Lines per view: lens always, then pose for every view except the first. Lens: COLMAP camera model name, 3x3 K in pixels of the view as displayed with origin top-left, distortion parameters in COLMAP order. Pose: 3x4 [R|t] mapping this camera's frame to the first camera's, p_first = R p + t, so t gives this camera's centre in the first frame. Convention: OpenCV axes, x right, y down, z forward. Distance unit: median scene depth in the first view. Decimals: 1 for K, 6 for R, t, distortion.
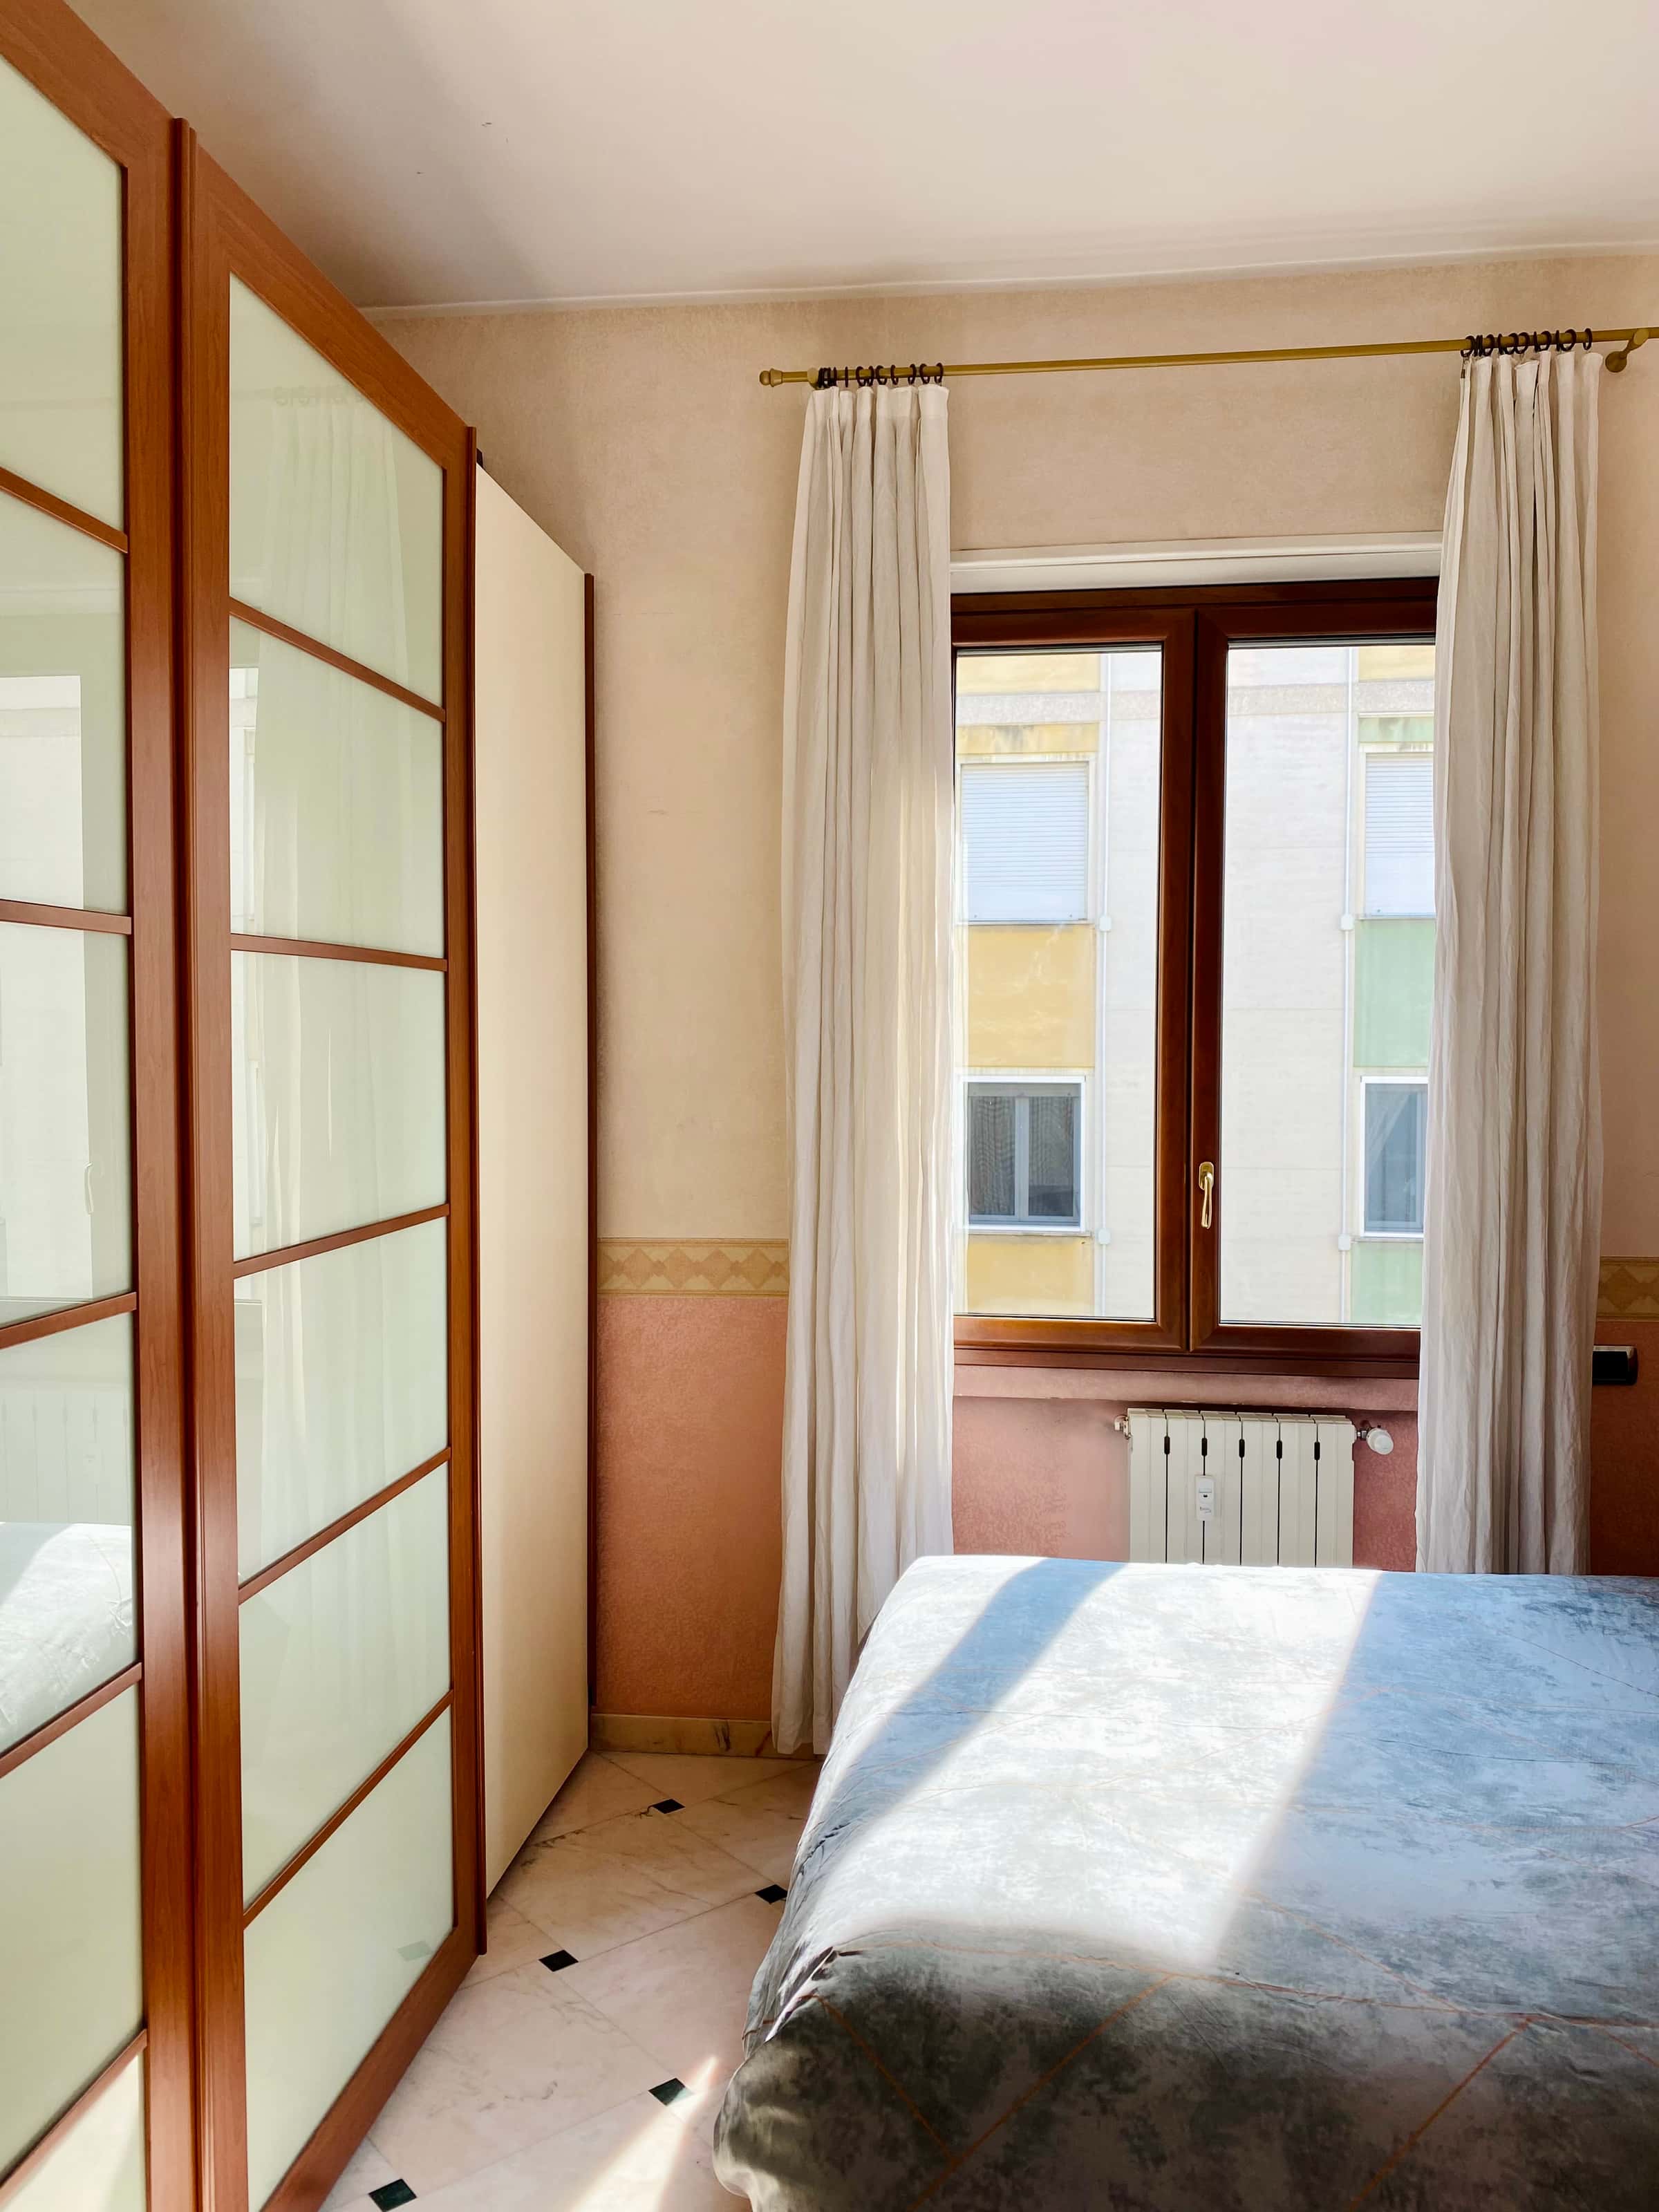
lens RADIAL K [[1685.1, 0, 848.9], [0, 1685.1, 1107.5], [0, 0, 1]] dist [0.030434, -0.009190]
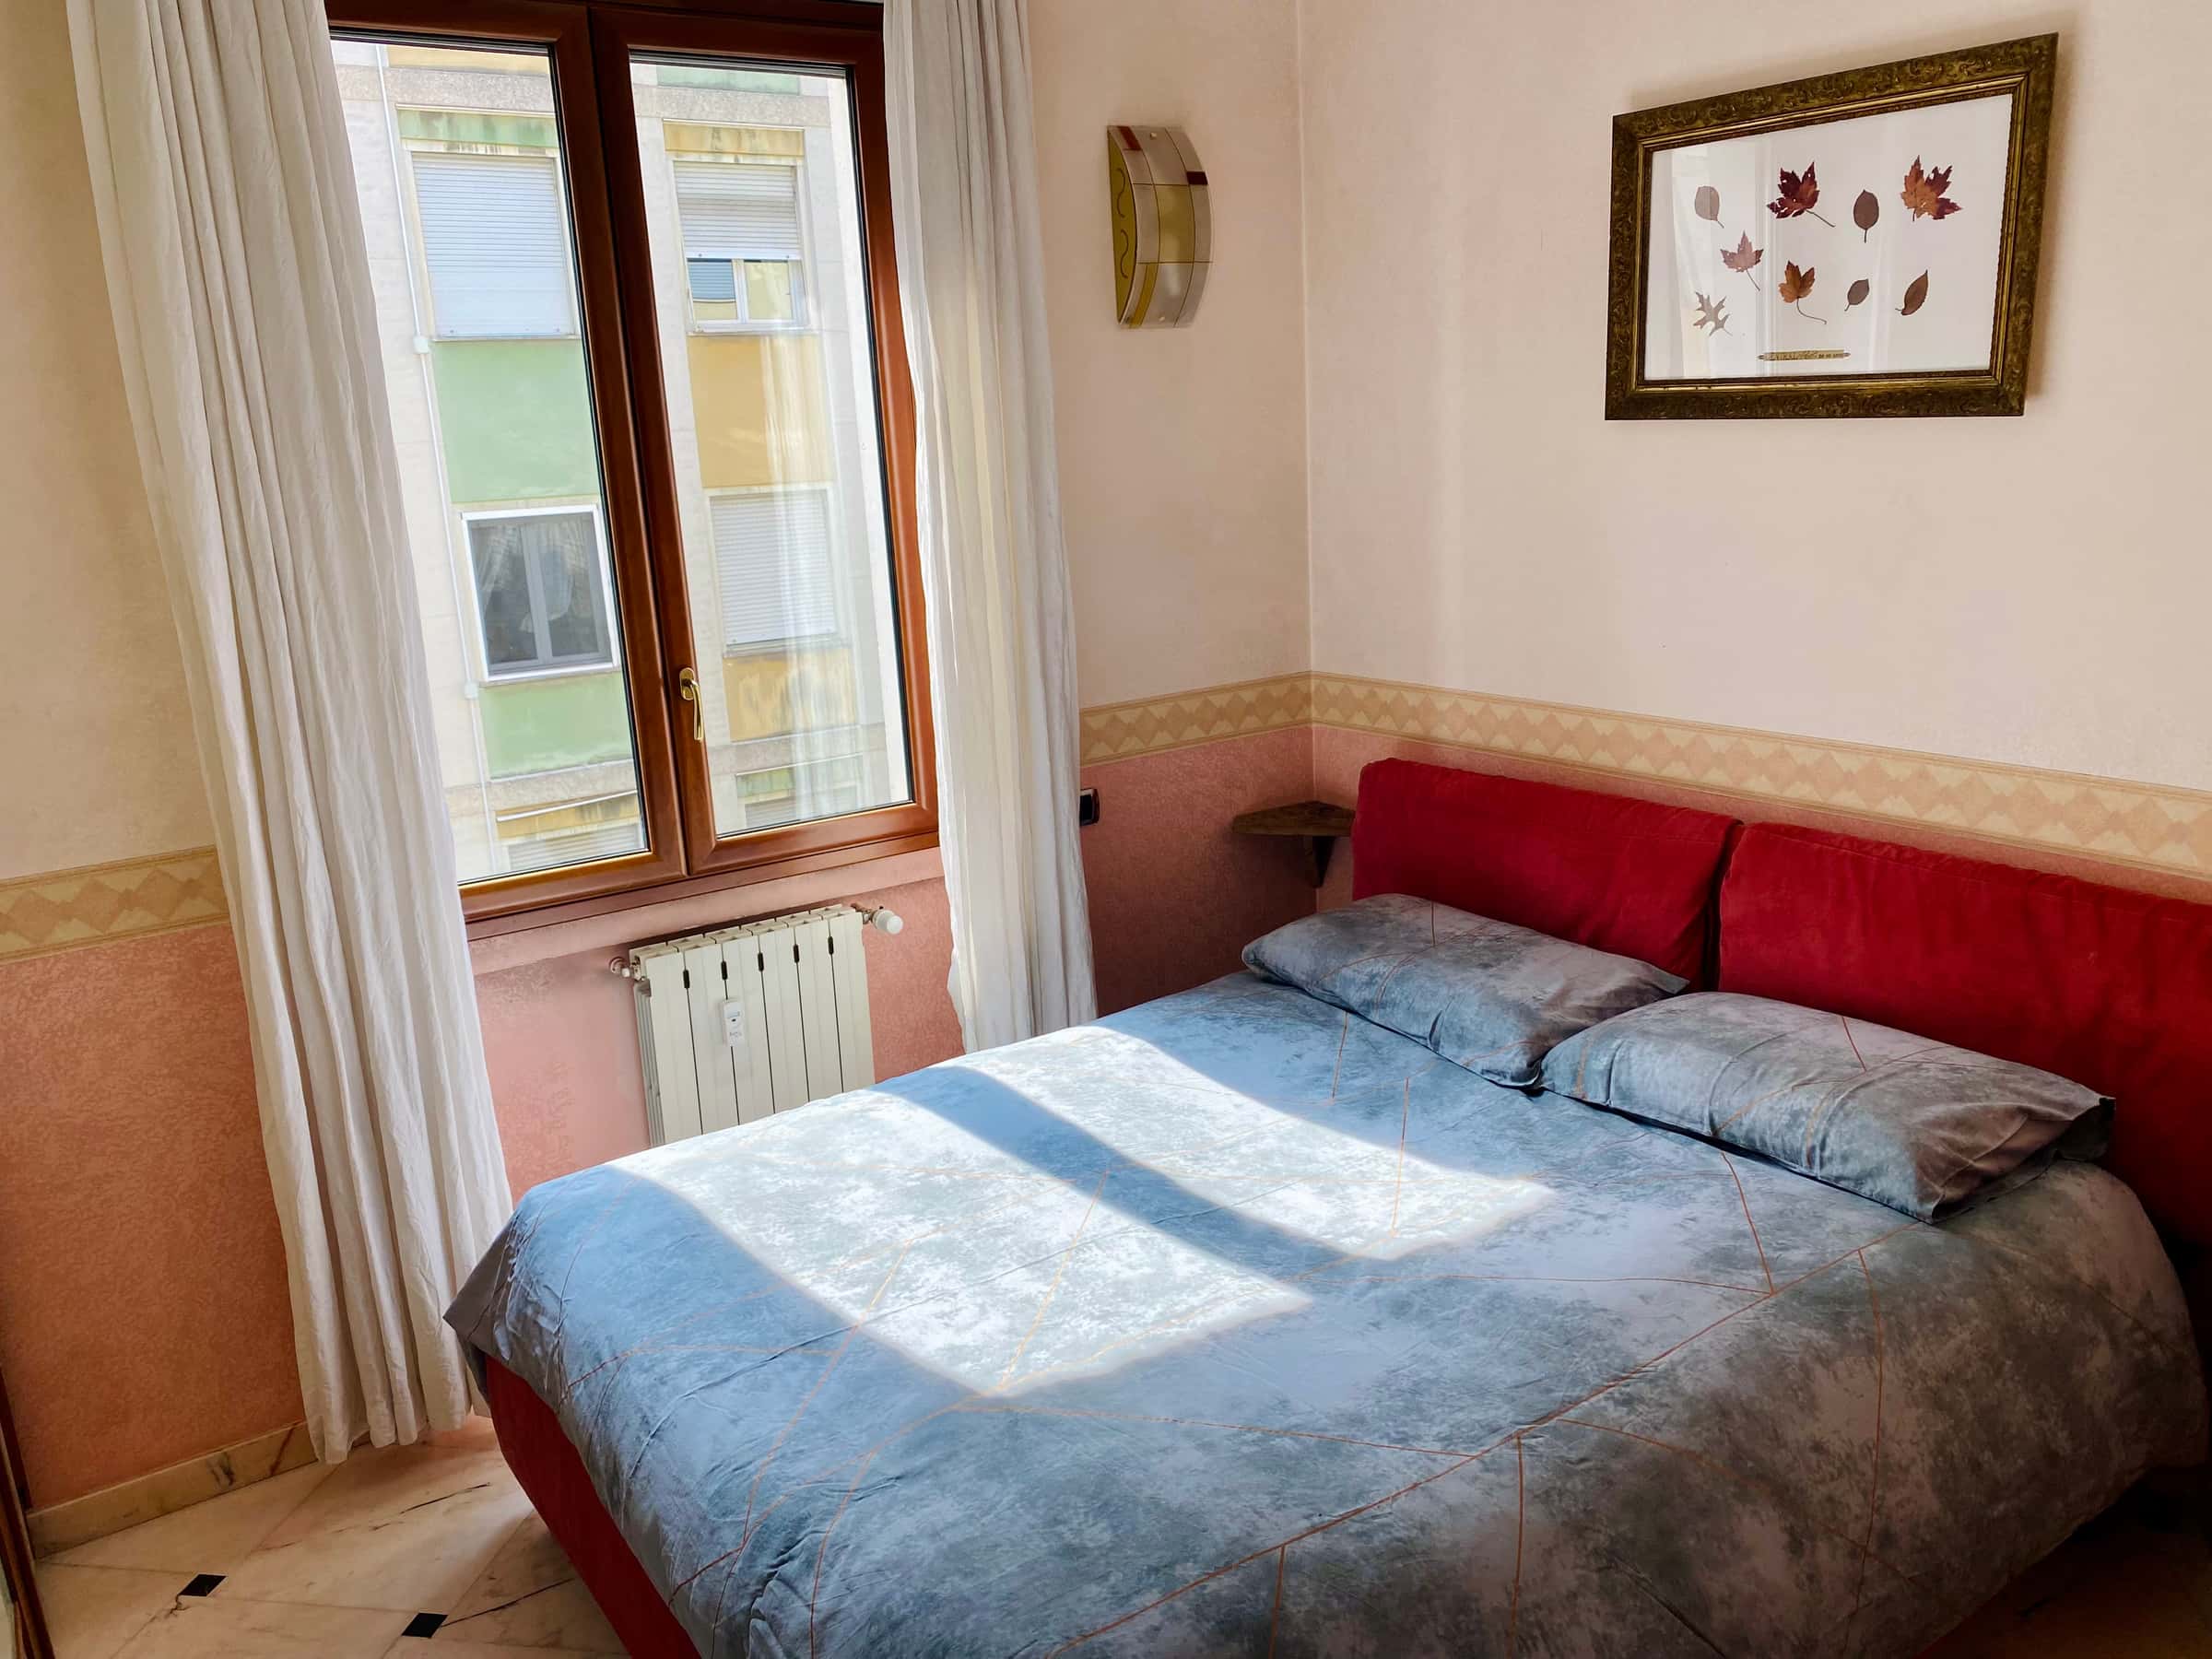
lens RADIAL K [[1660.4, 0, 1101.4], [0, 1660.4, 834.2], [0, 0, 1]] dist [0.051338, -0.056580]
pose [[0.757164, -0.196122, 0.623088, -0.303441], [0.079183, 0.974387, 0.210475, -0.082584], [-0.648408, -0.110026, 0.753300, 0.266975]]
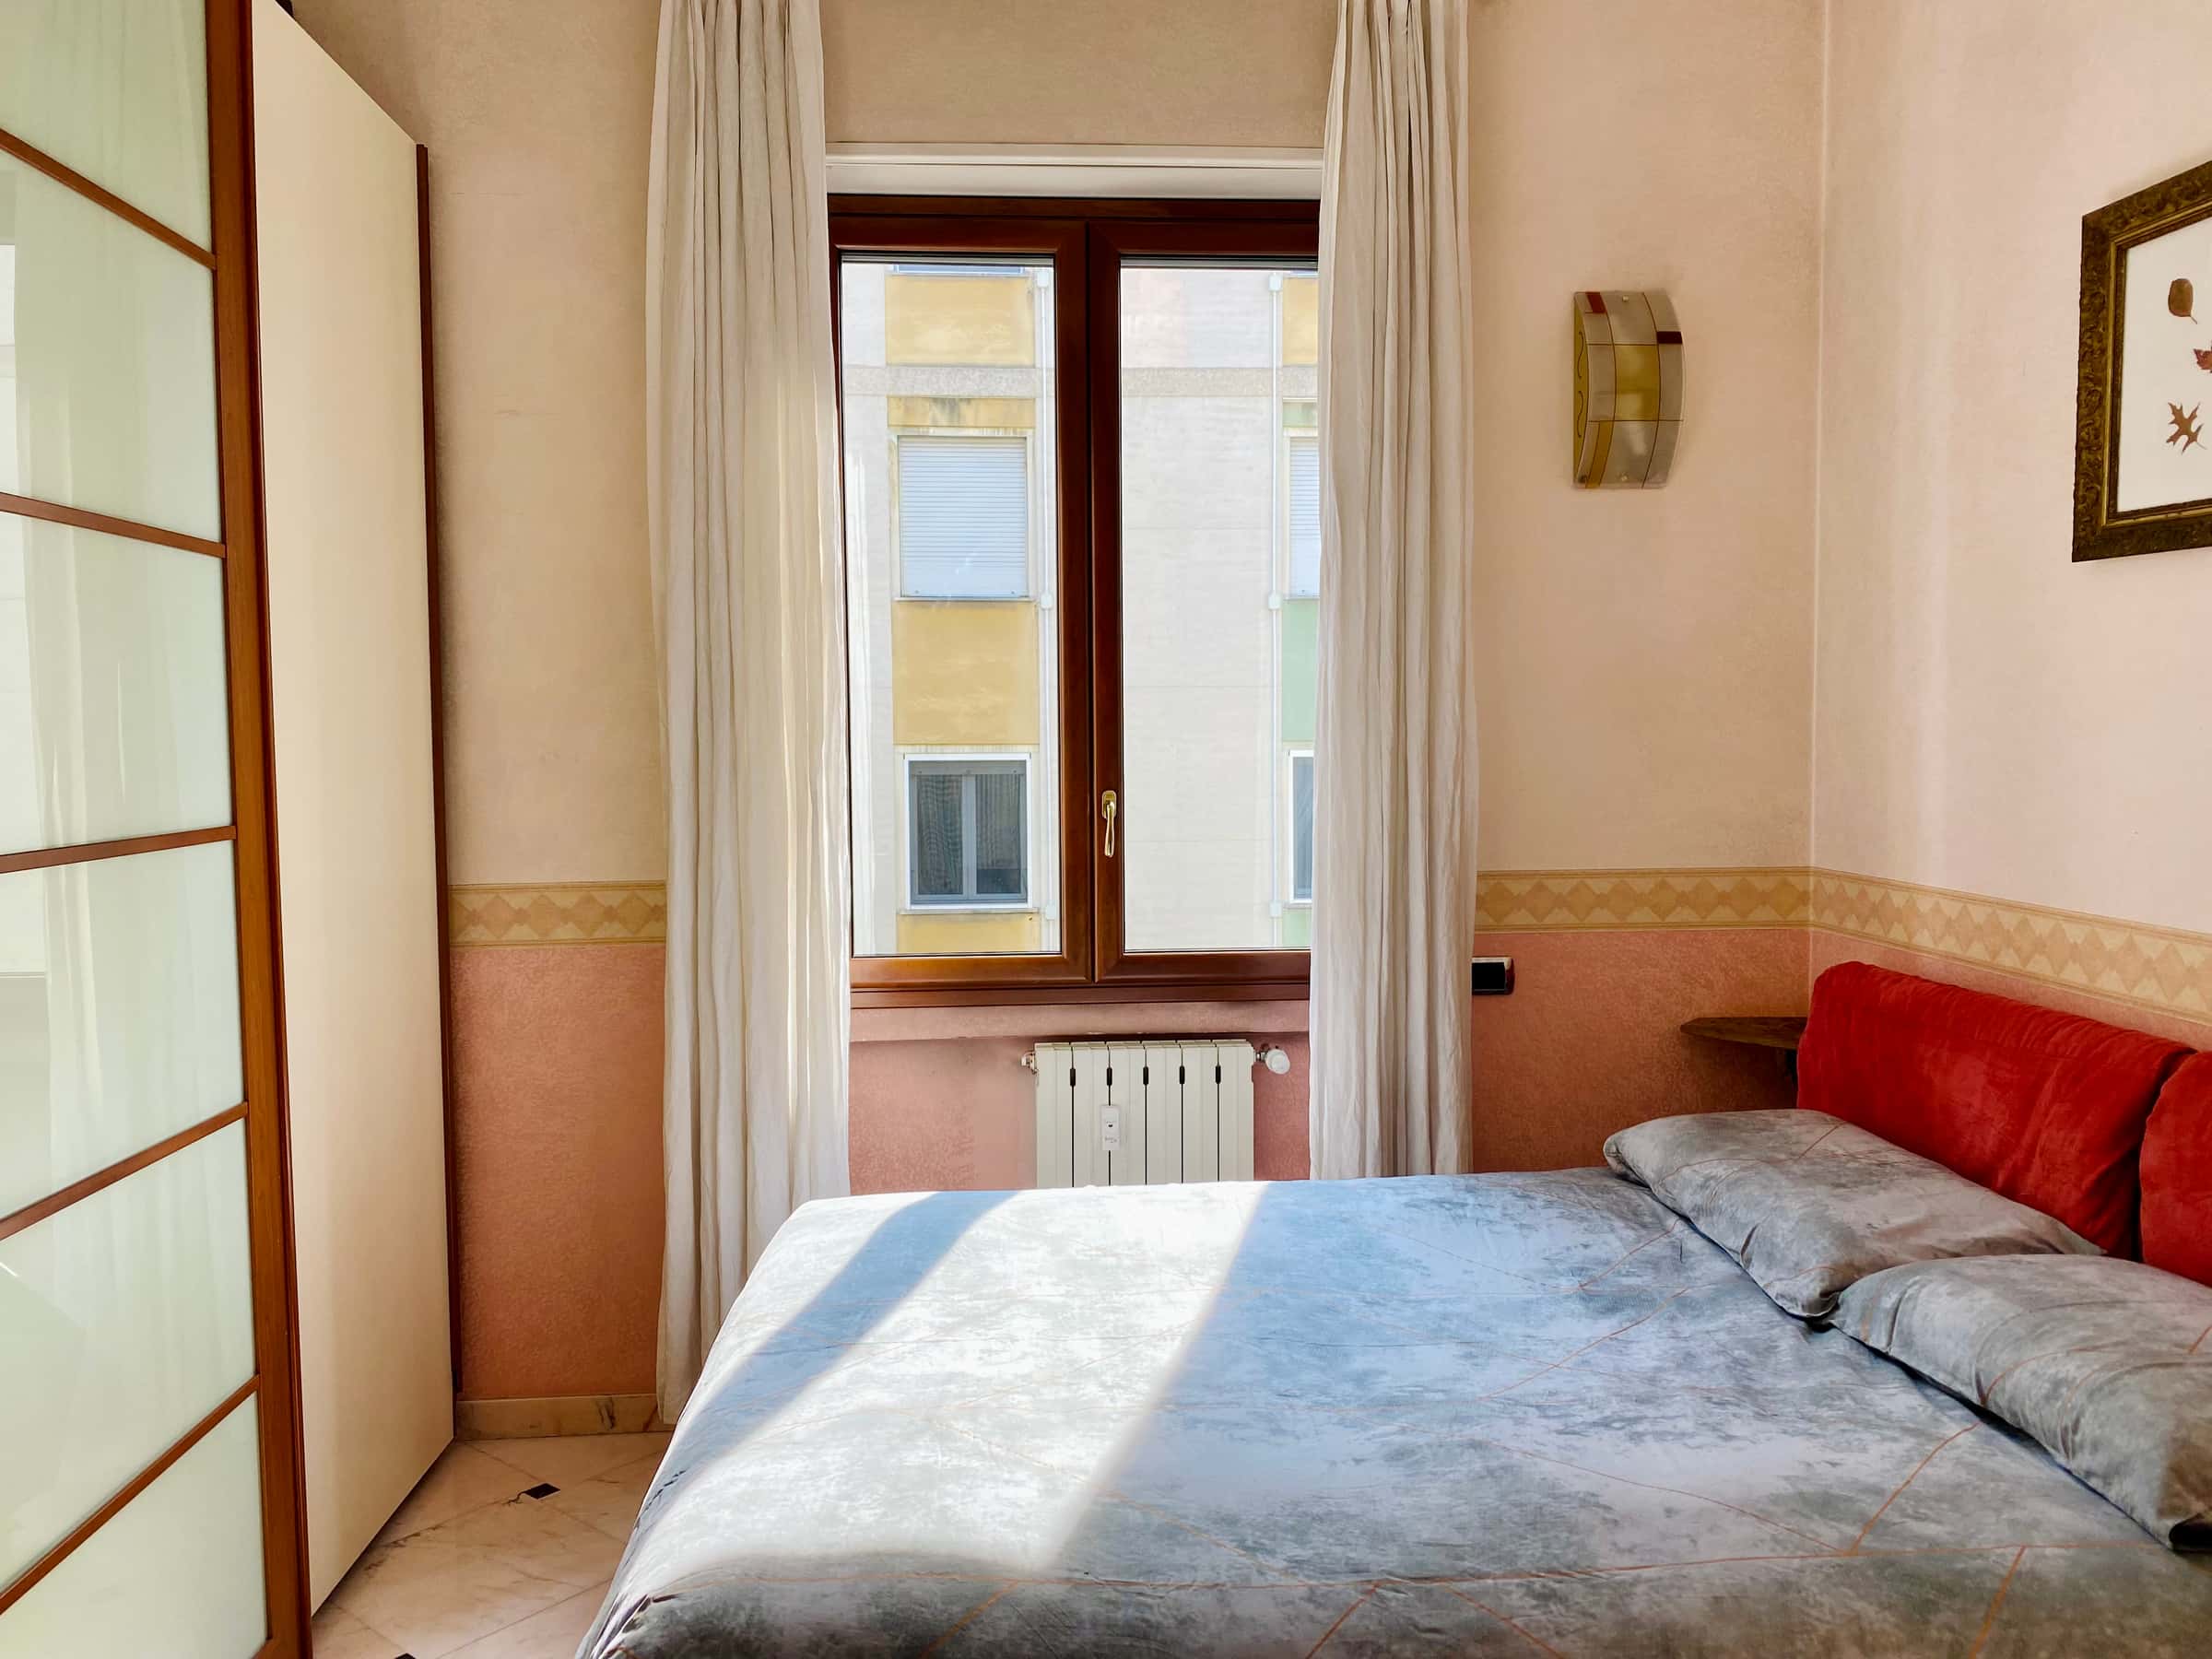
lens RADIAL K [[1677.0, 0, 1133.7], [0, 1677.0, 825.2], [0, 0, 1]] dist [0.022410, -0.012445]
pose [[0.981256, -0.017851, 0.191879, 0.058887], [0.014909, 0.999748, 0.016766, 0.056036], [-0.192130, -0.013591, 0.981275, 0.057973]]
